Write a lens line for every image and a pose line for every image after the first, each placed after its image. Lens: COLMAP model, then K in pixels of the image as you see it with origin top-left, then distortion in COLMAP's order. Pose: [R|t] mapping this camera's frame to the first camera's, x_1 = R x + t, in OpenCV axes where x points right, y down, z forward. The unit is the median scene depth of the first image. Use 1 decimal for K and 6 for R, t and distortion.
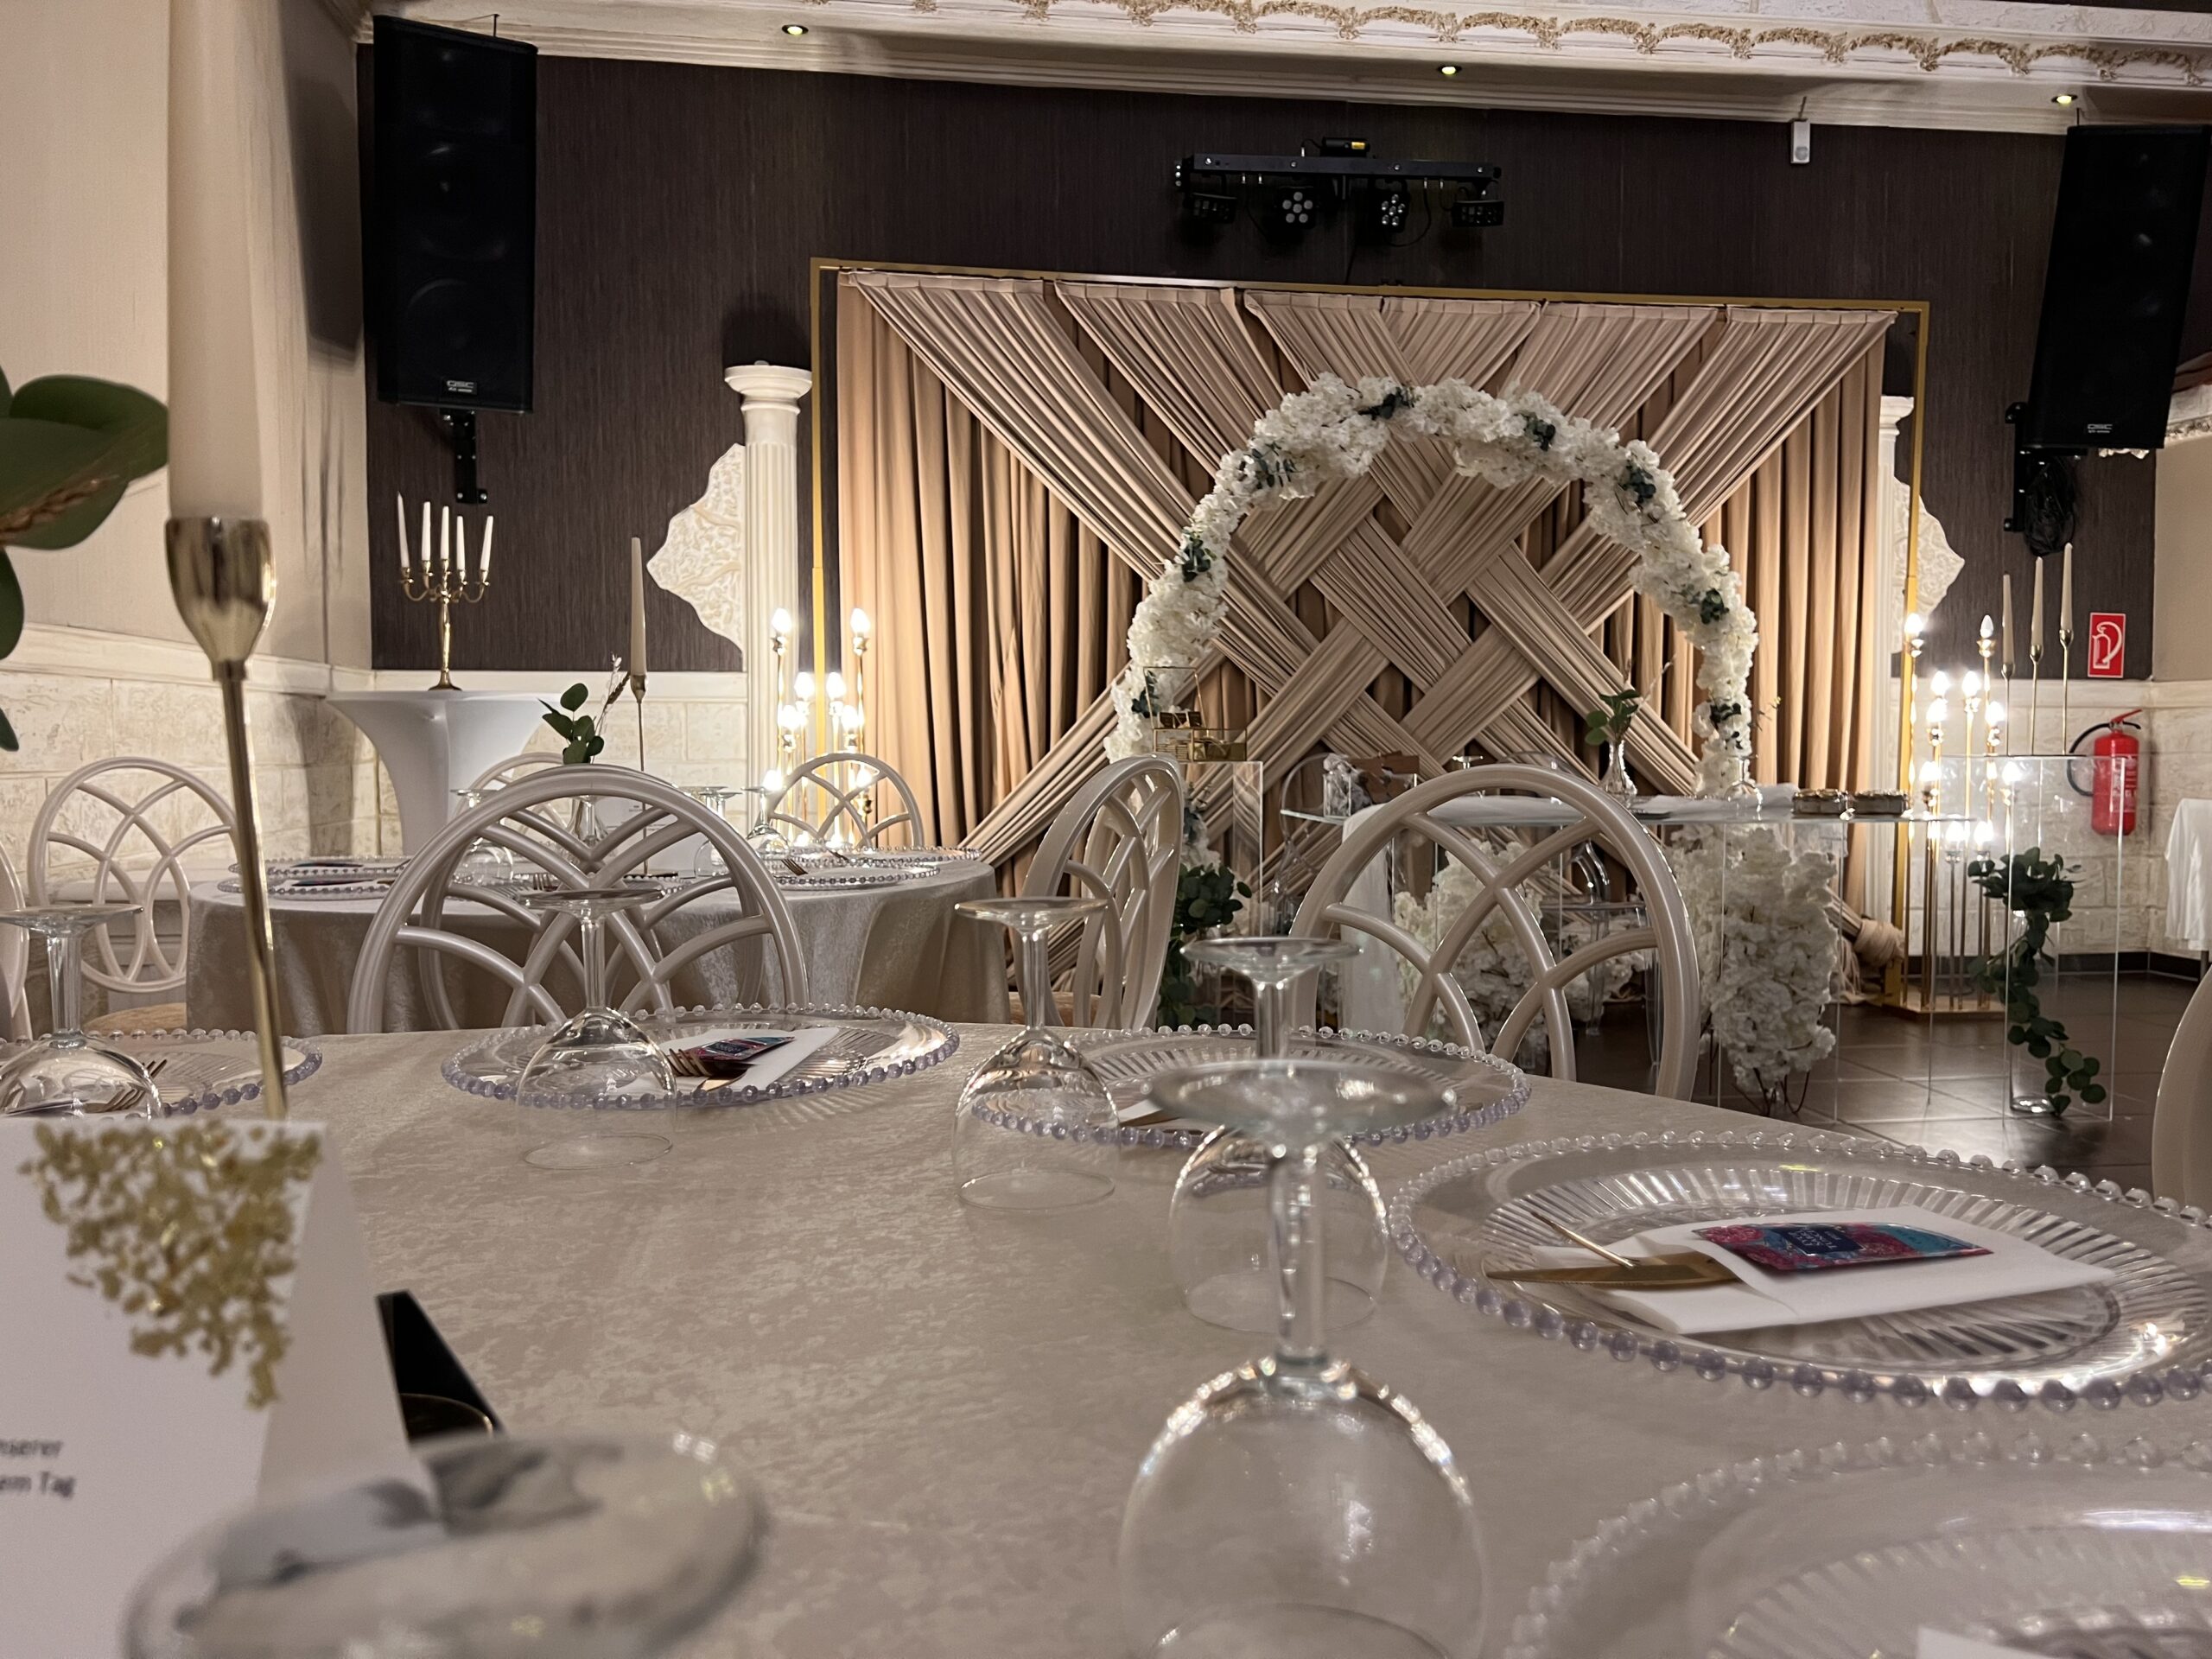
lens RADIAL K [[1652.8, 0, 1112.9], [0, 1652.8, 823.4], [0, 0, 1]] dist [0.064459, -0.058163]
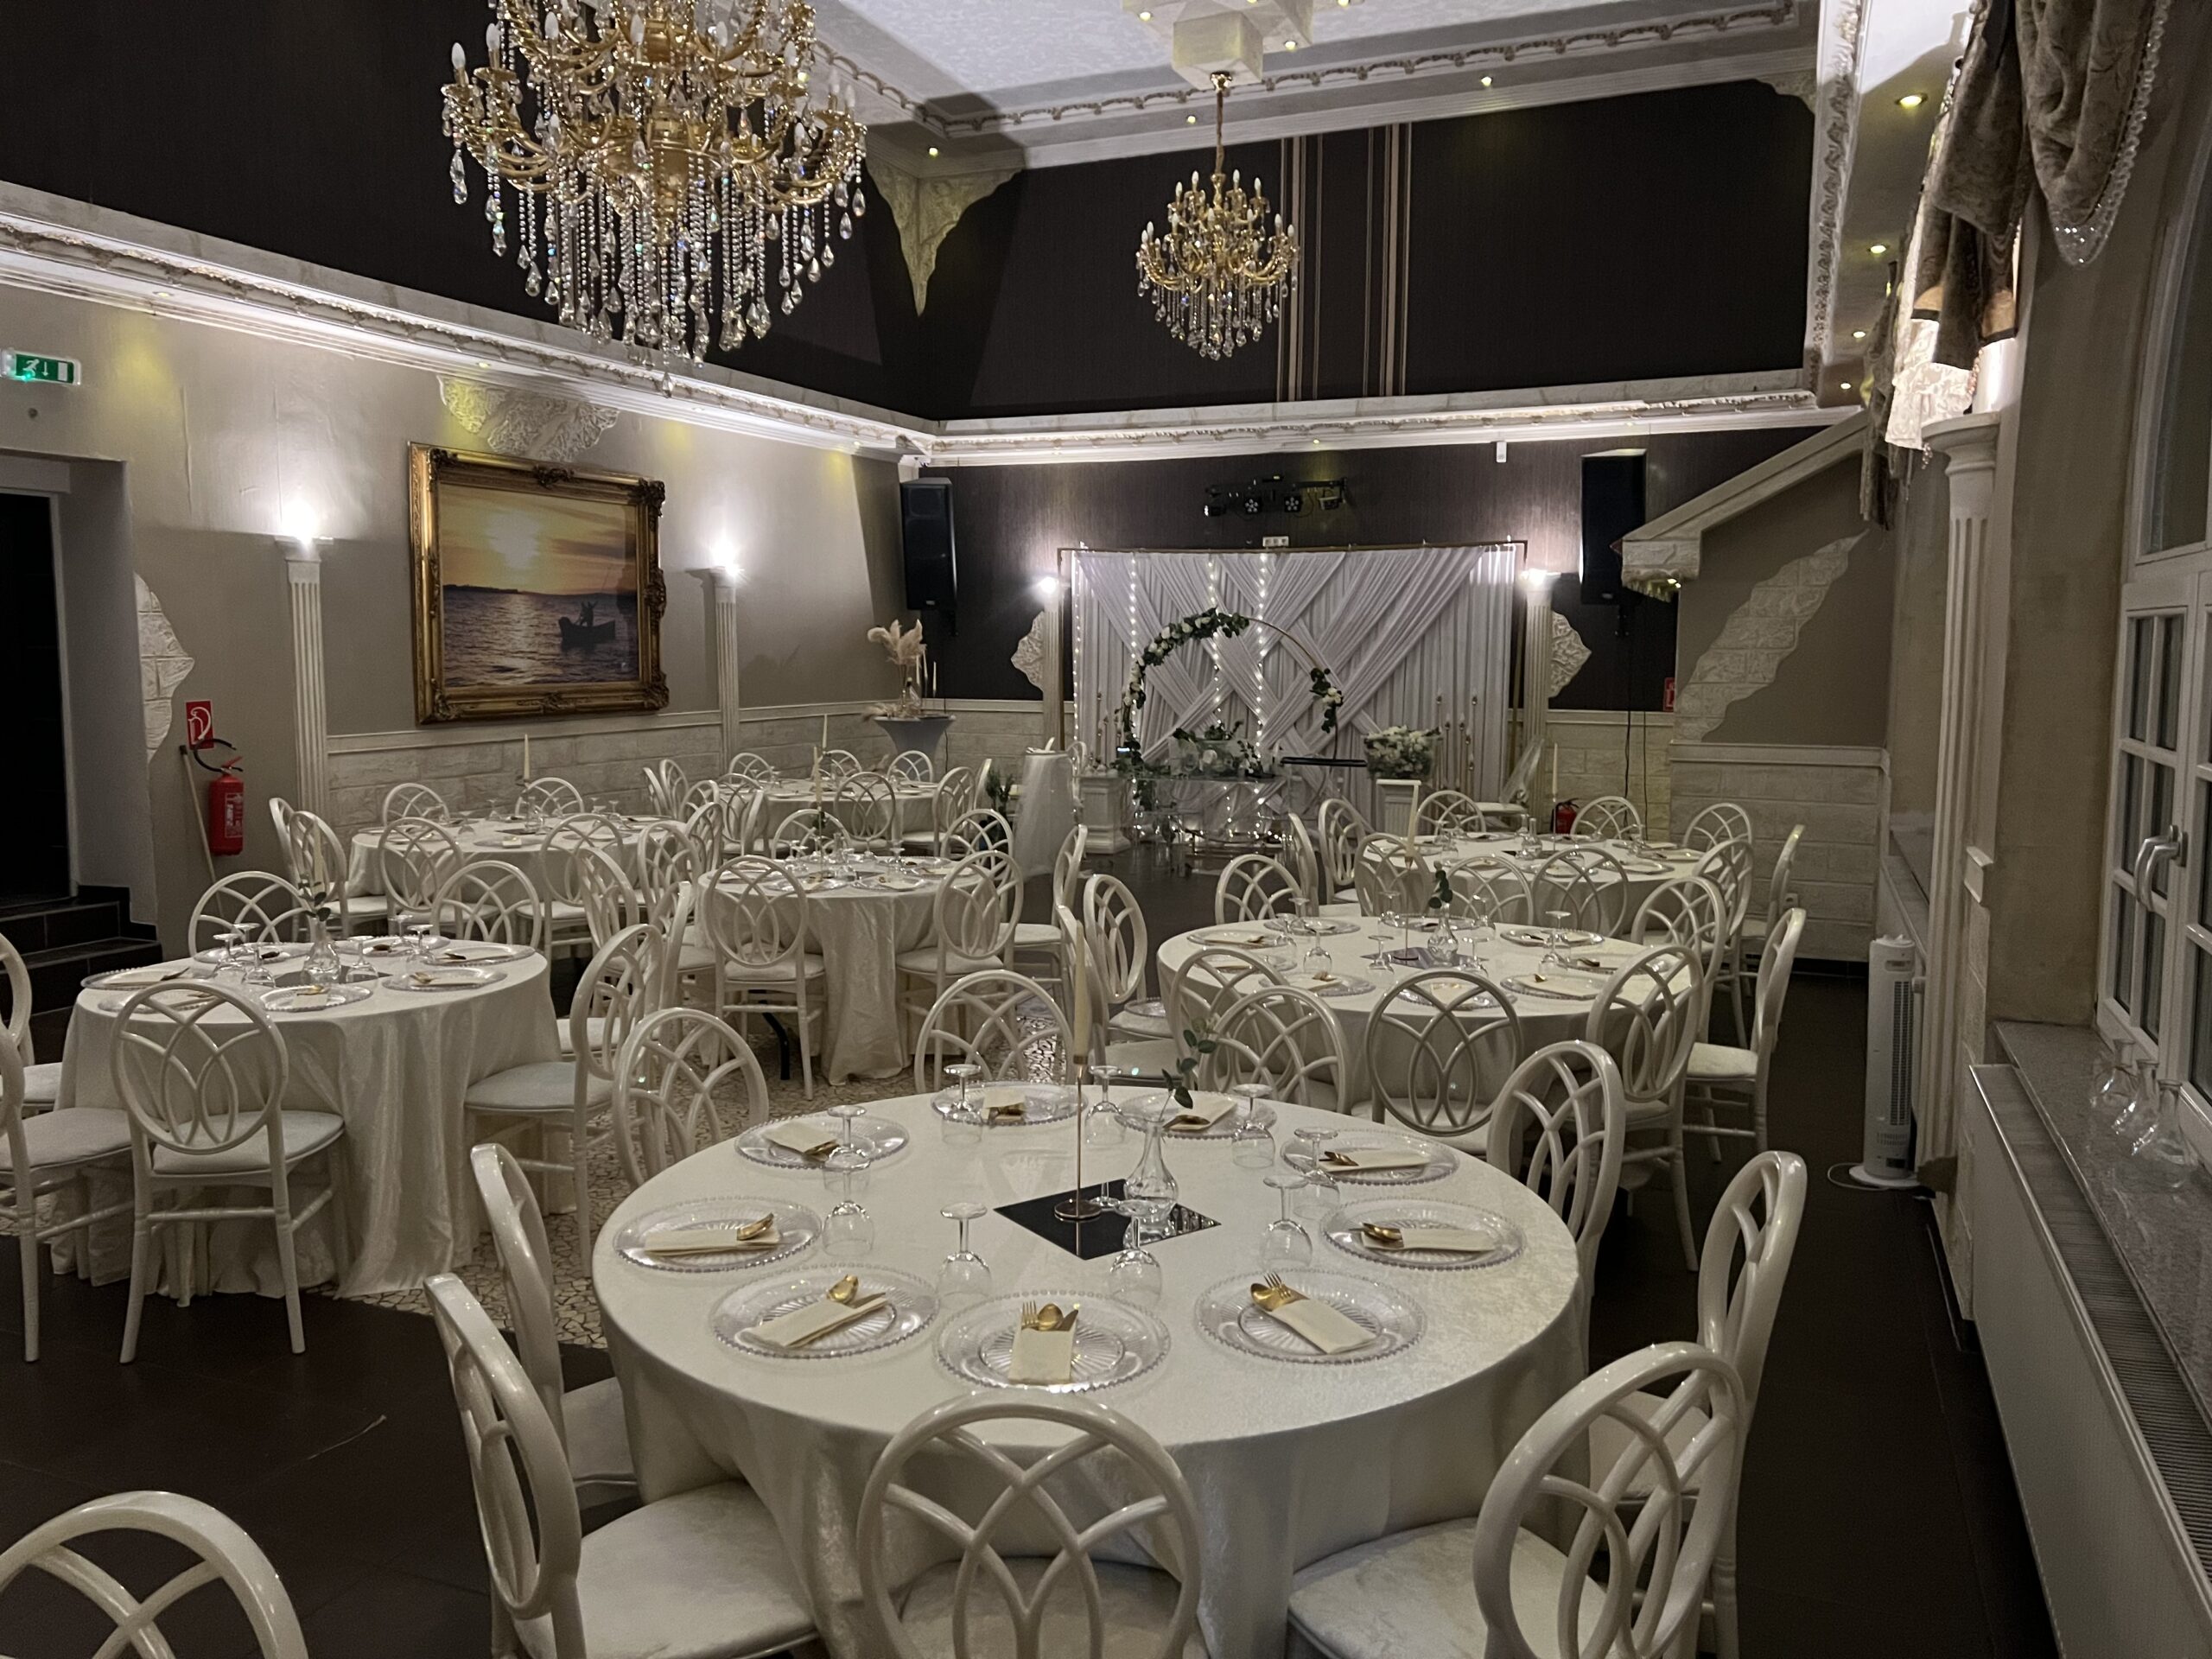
lens RADIAL K [[1652.8, 0, 1101.6], [0, 1652.8, 810.2], [0, 0, 1]] dist [0.064459, -0.058163]
pose [[0.865741, 0.057617, -0.497164, 1.157109], [-0.029664, 0.997512, 0.063947, -0.090552], [0.499612, -0.040613, 0.865297, -1.185812]]
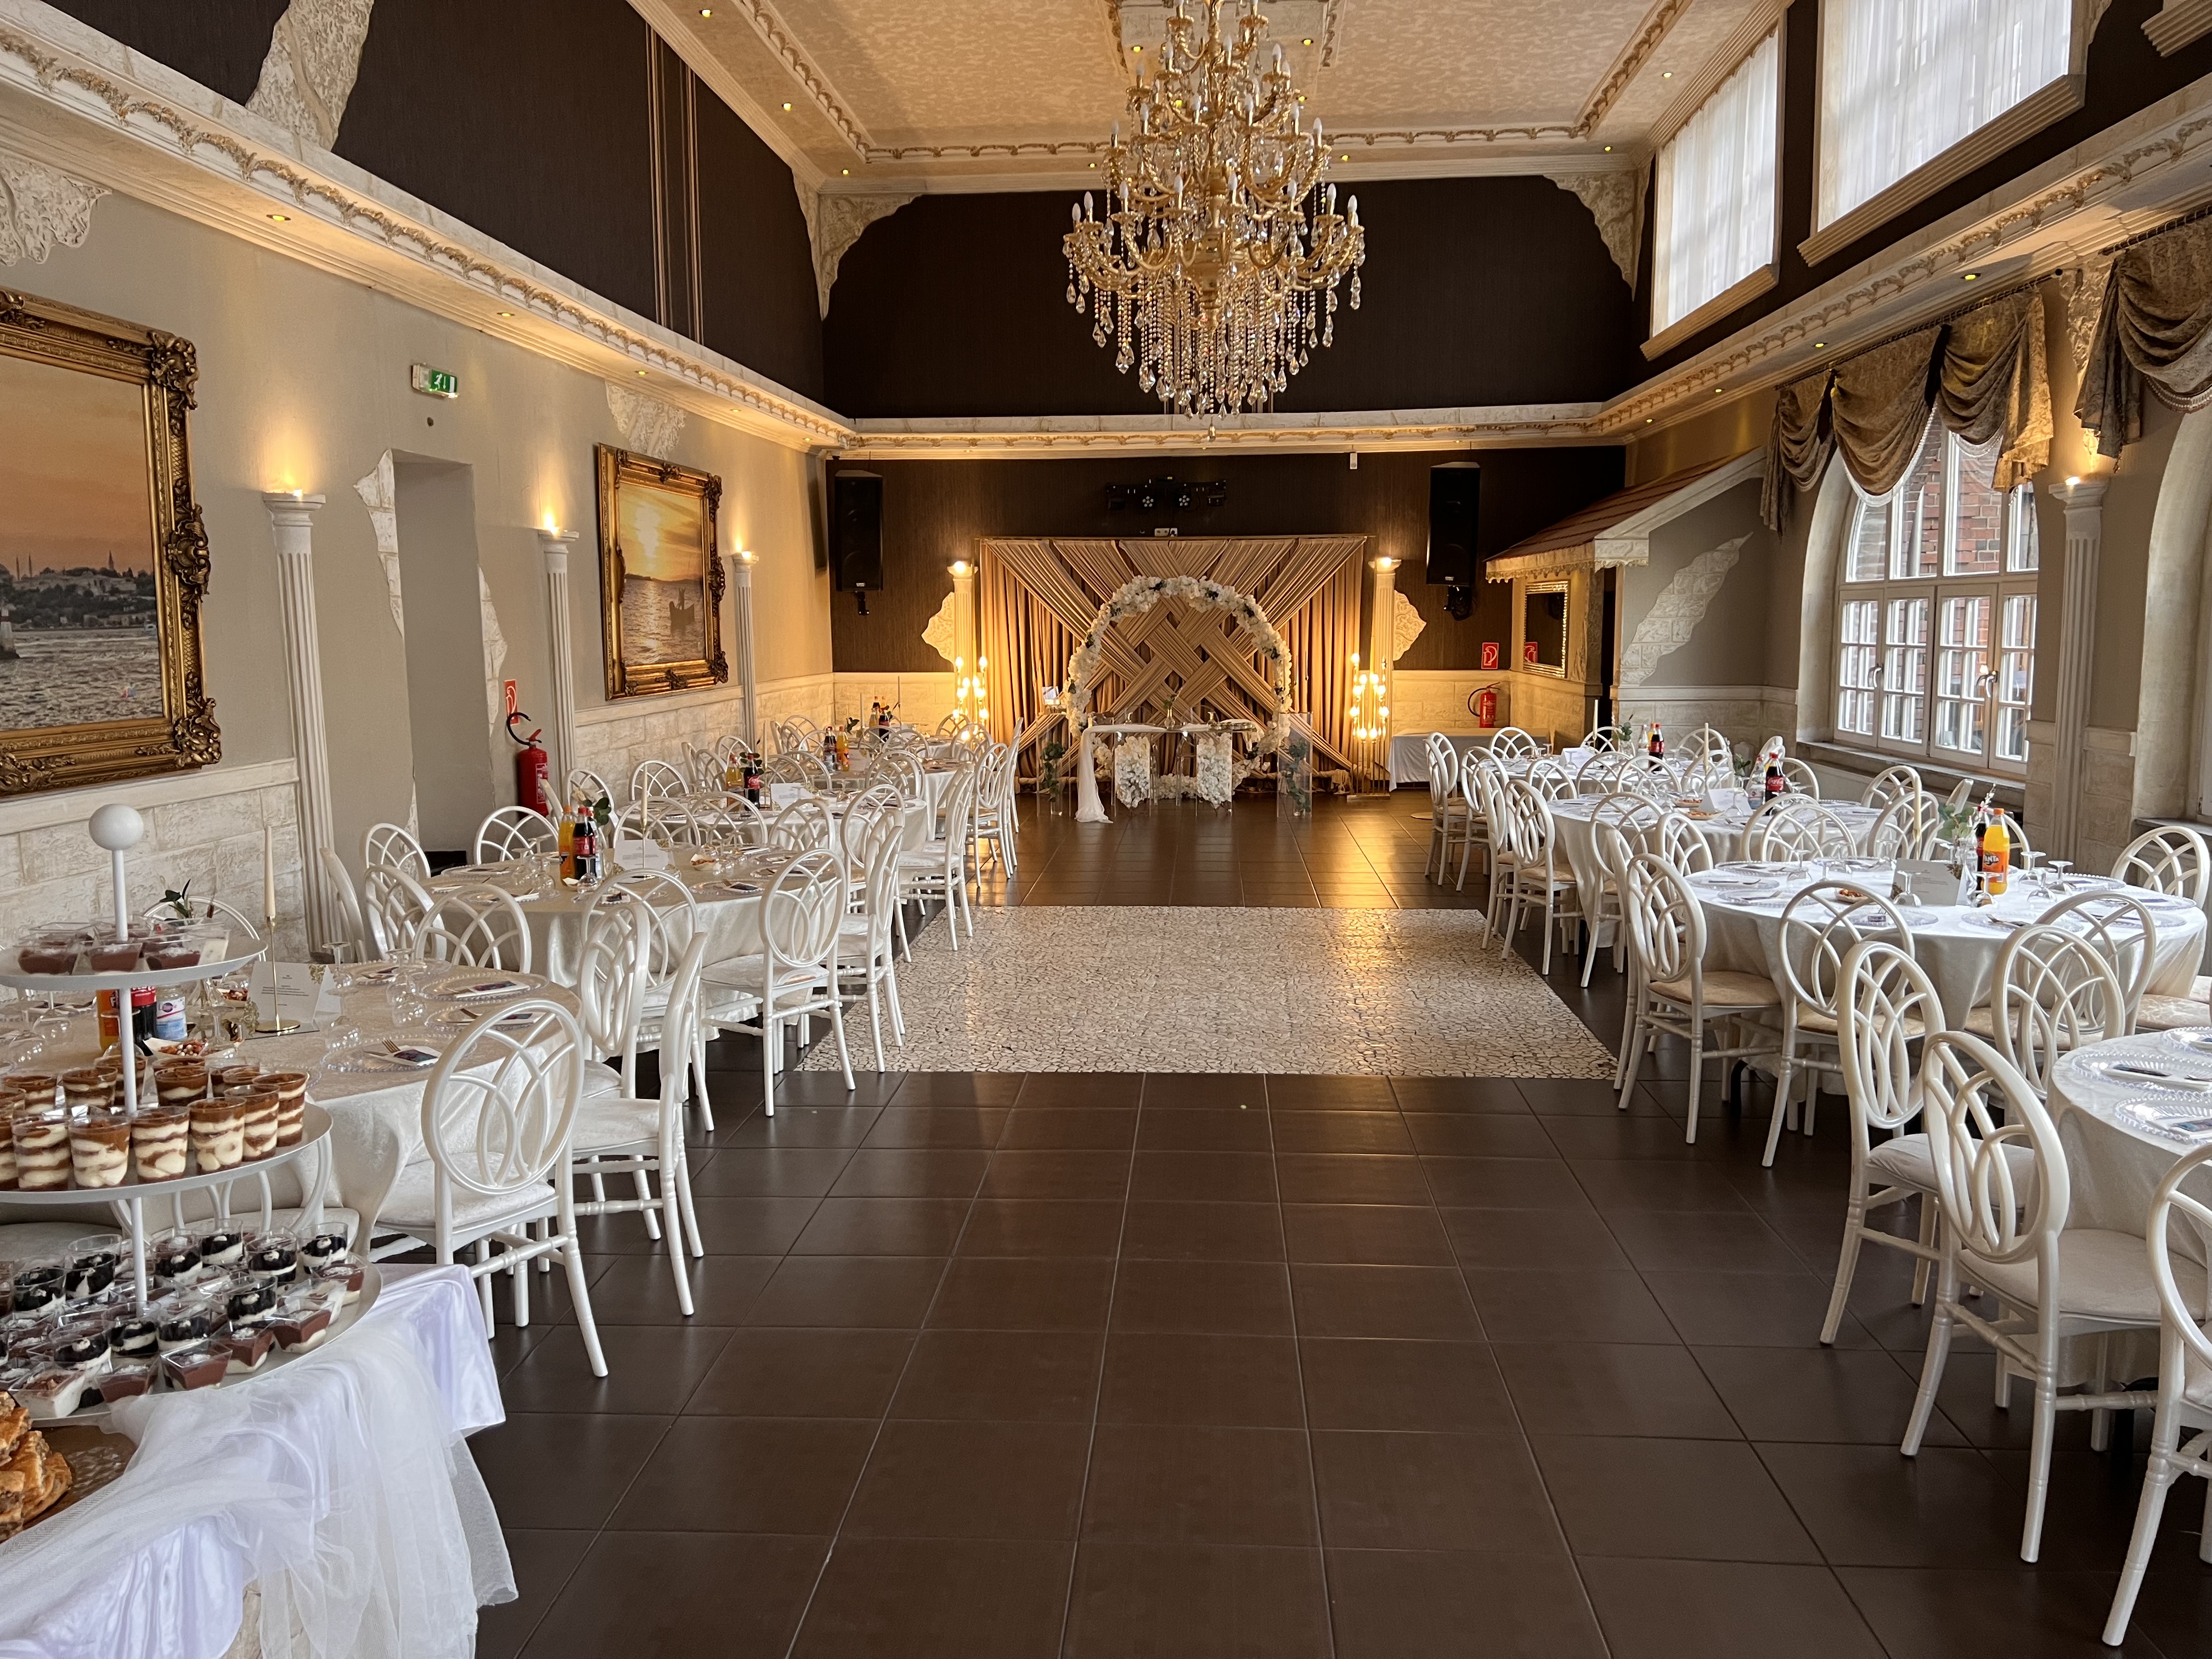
lens RADIAL K [[1652.8, 0, 1109.4], [0, 1652.8, 825.0], [0, 0, 1]] dist [0.064459, -0.058163]
pose [[0.979860, 0.022025, -0.198468, 0.628418], [-0.005923, 0.996667, 0.081363, -0.063480], [0.199598, -0.078549, 0.976724, -1.794772]]
